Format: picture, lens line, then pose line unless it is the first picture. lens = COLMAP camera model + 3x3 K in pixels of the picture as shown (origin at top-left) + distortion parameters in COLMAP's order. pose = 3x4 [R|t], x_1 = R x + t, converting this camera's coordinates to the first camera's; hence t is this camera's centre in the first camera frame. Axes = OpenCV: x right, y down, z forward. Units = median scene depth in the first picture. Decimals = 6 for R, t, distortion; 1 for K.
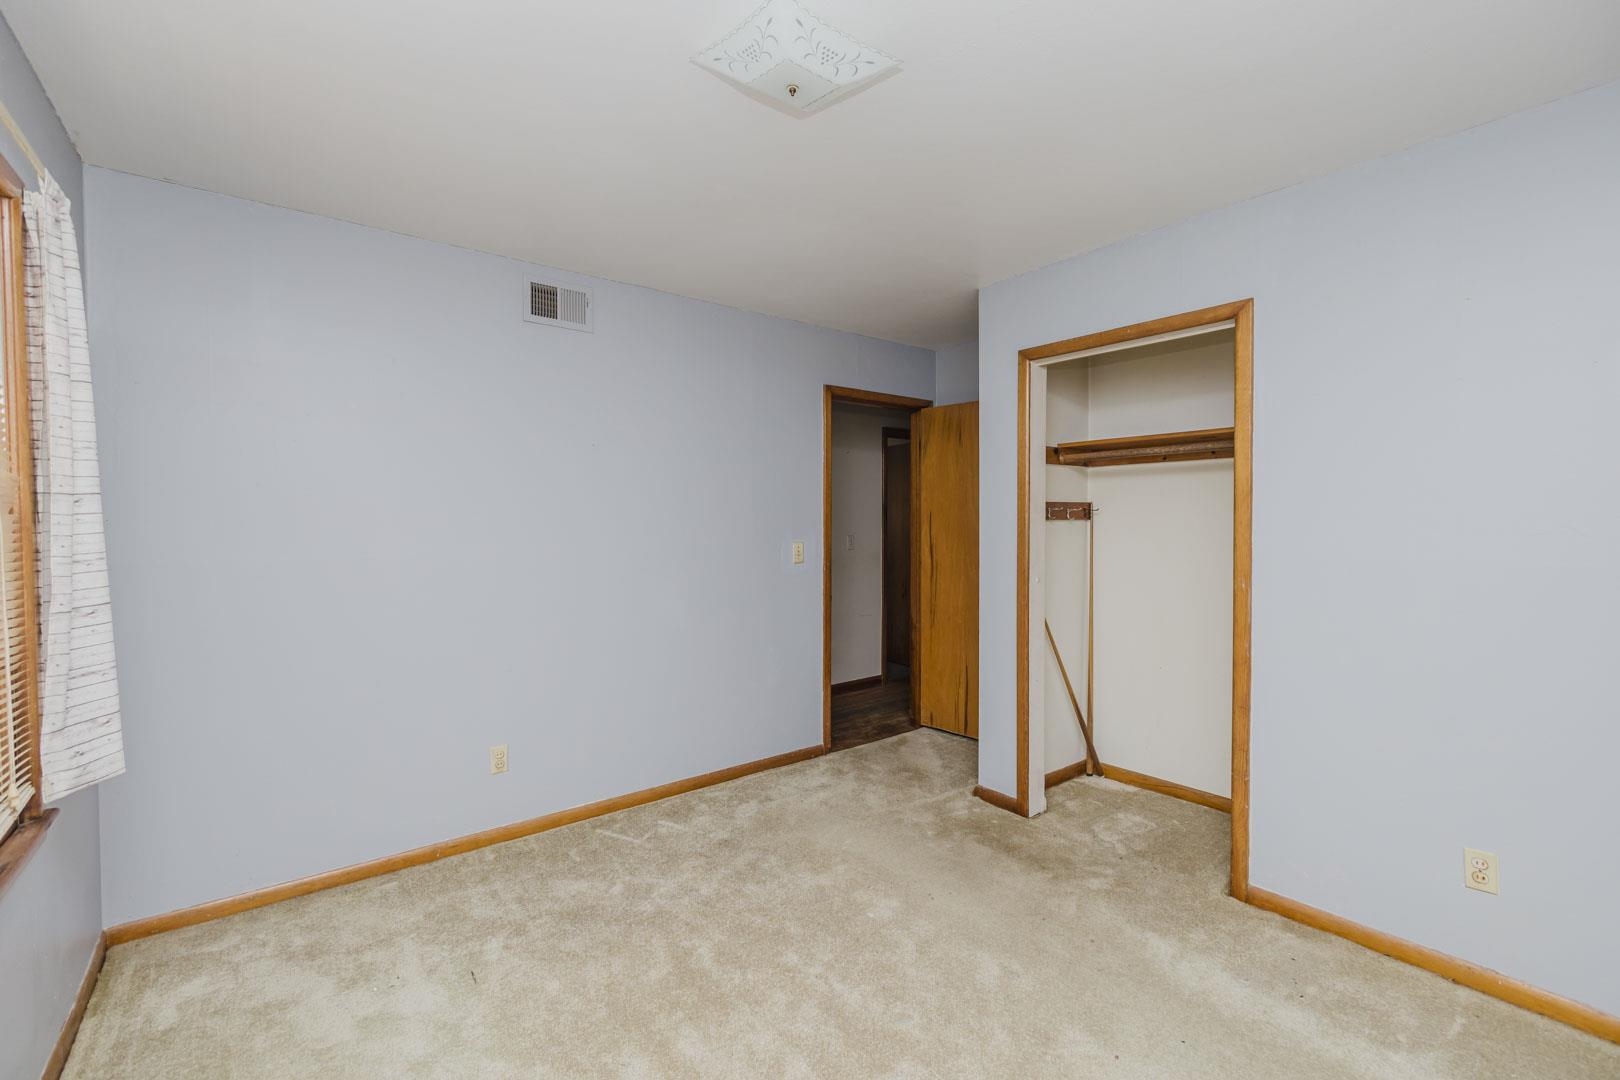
lens RADIAL K [[698.1, 0, 810.0], [0, 698.1, 540.0], [0, 0, 1]] dist [-0.004022, -0.000153]
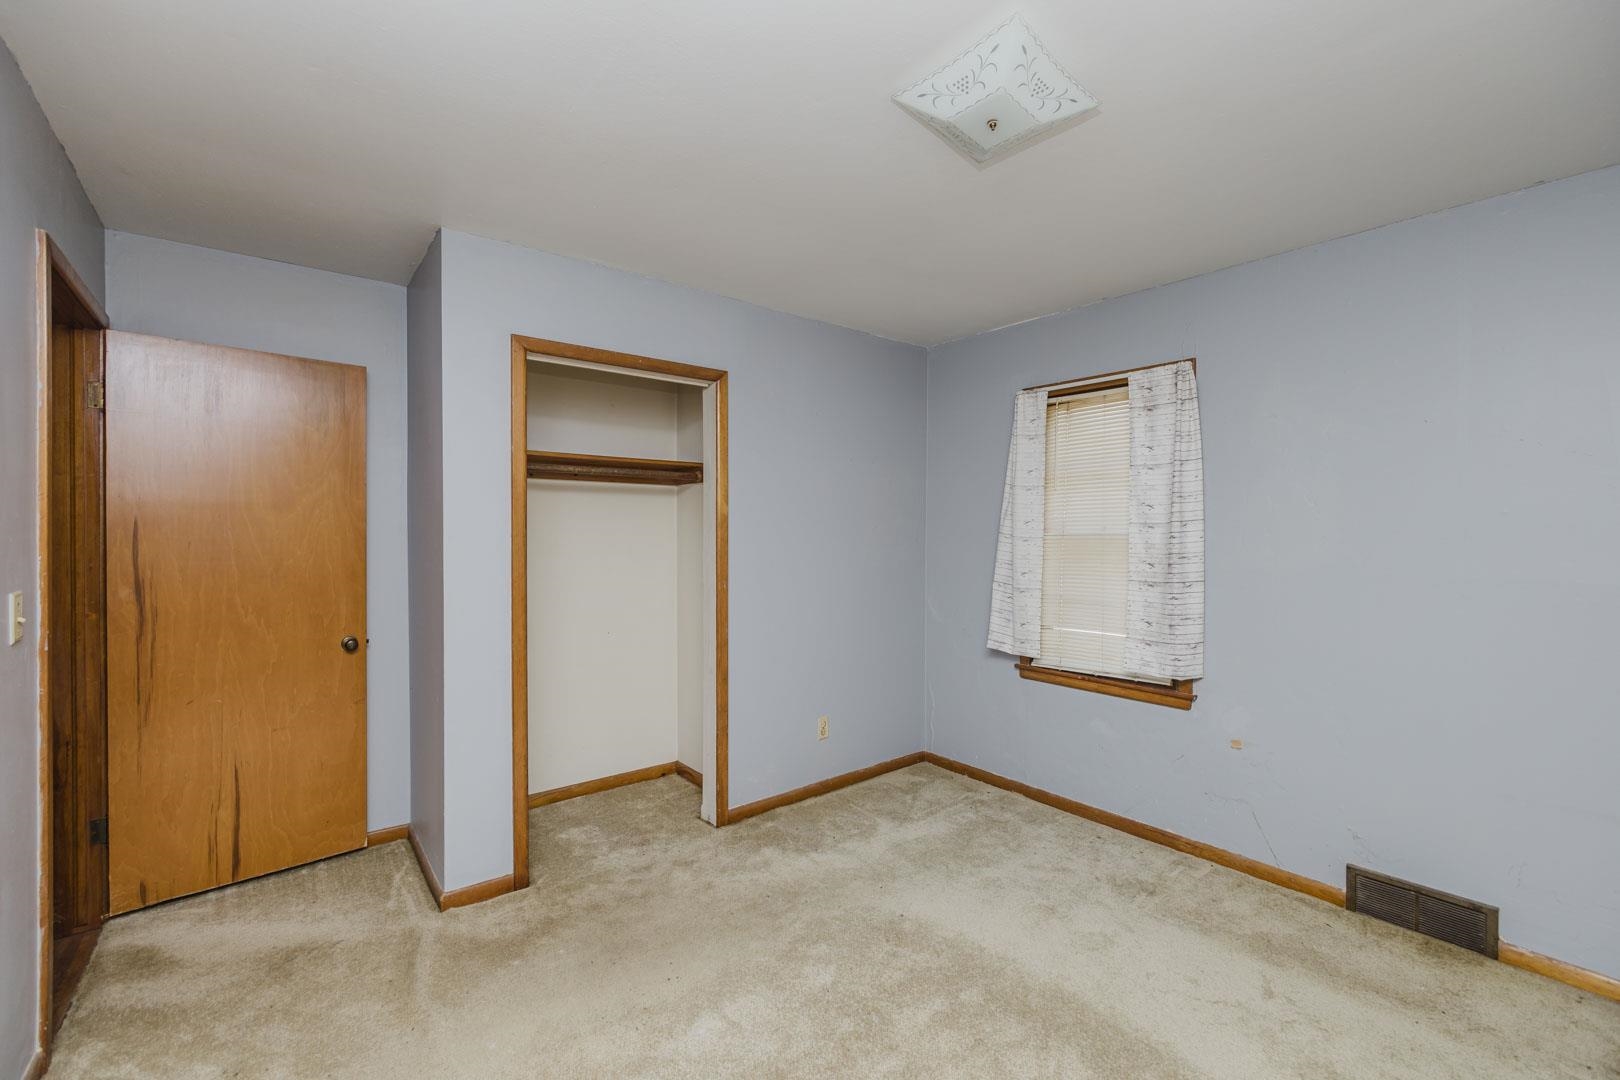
lens RADIAL K [[684.3, 0, 810.0], [0, 684.3, 540.0], [0, 0, 1]] dist [-0.002577, 0.000105]
pose [[-0.020649, -0.004713, 0.999776, -0.521312], [0.023348, 0.999714, 0.005195, -0.019253], [-0.999514, 0.023450, -0.020533, 0.660882]]
